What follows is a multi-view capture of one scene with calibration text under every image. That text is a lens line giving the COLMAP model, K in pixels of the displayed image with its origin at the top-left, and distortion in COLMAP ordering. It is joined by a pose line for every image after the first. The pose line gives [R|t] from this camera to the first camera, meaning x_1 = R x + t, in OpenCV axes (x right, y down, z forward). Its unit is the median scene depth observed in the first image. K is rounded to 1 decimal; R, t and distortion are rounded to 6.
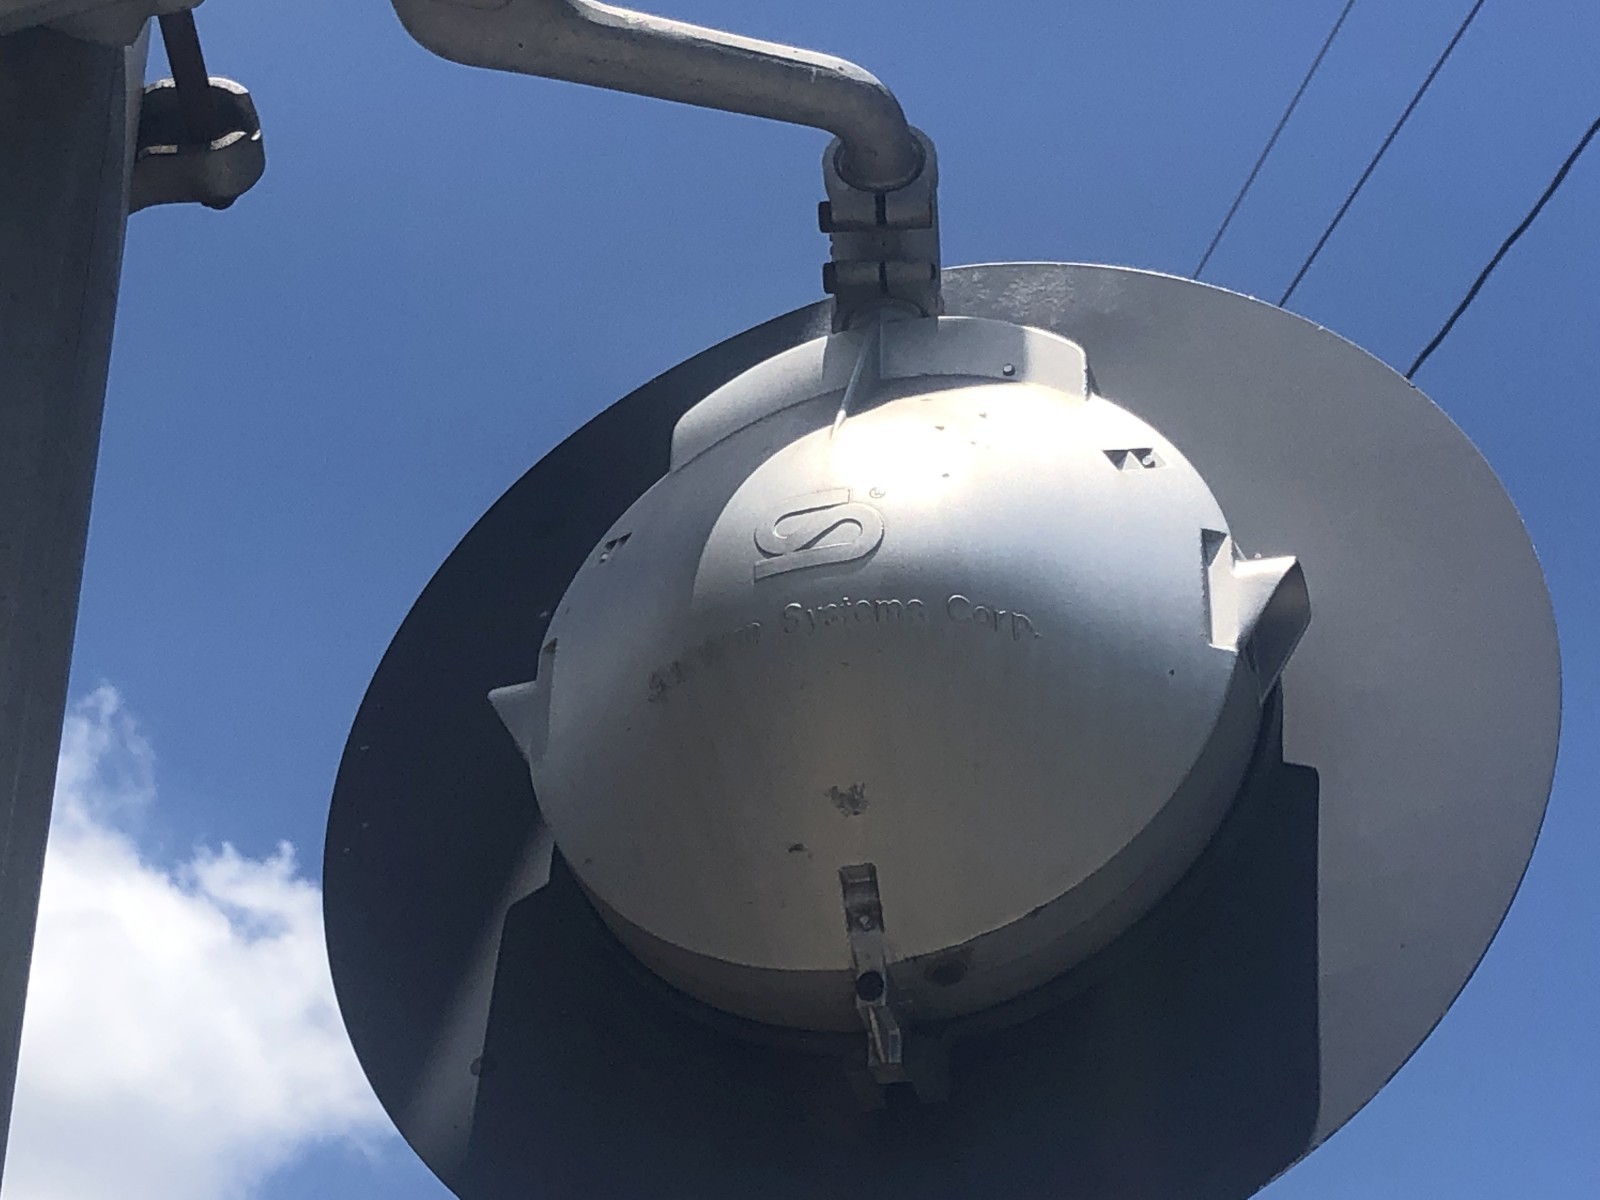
lens RADIAL K [[3298.5, 0, 786.7], [0, 3298.5, 595.4], [0, 0, 1]] dist [0.184154, 0.000000]
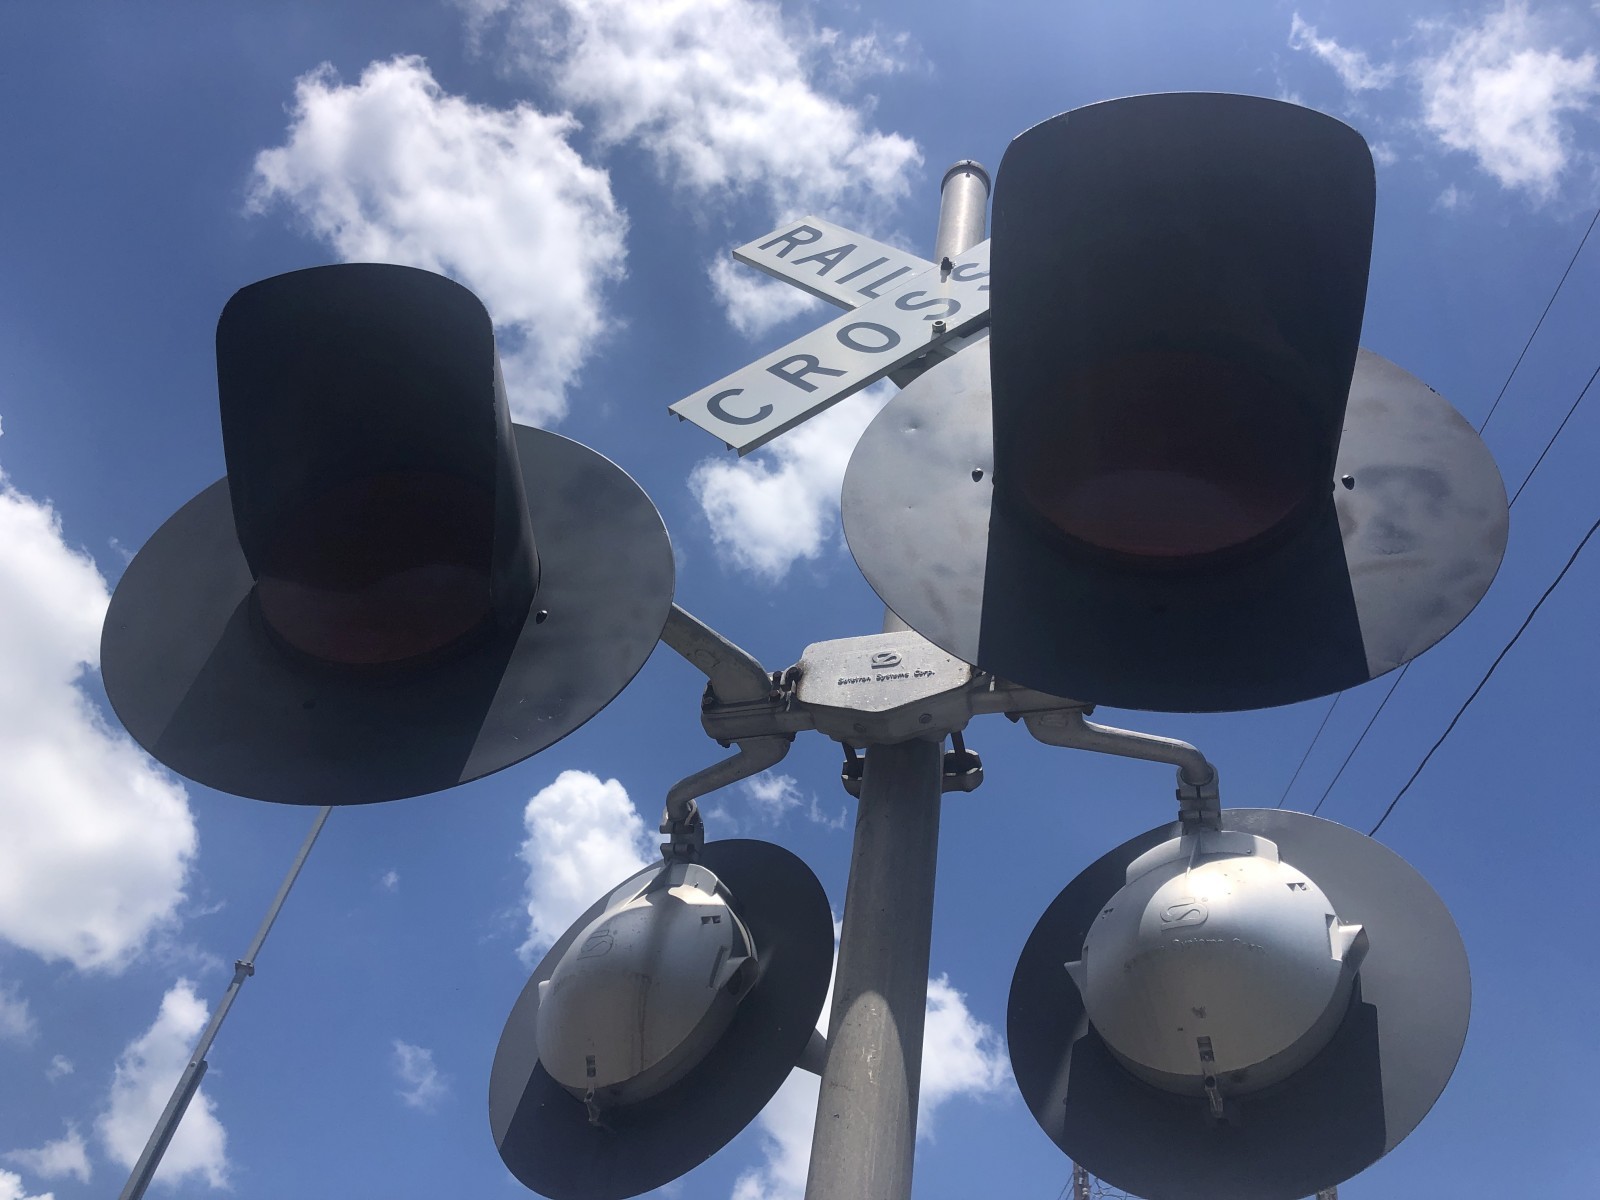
lens RADIAL K [[1291.1, 0, 817.8], [0, 1291.1, 624.0], [0, 0, 1]] dist [0.024845, -0.014800]
pose [[0.973593, -0.027985, -0.226568, -0.035643], [-0.012426, 0.984490, -0.174999, -0.062180], [0.227952, 0.173193, 0.958145, -0.180412]]
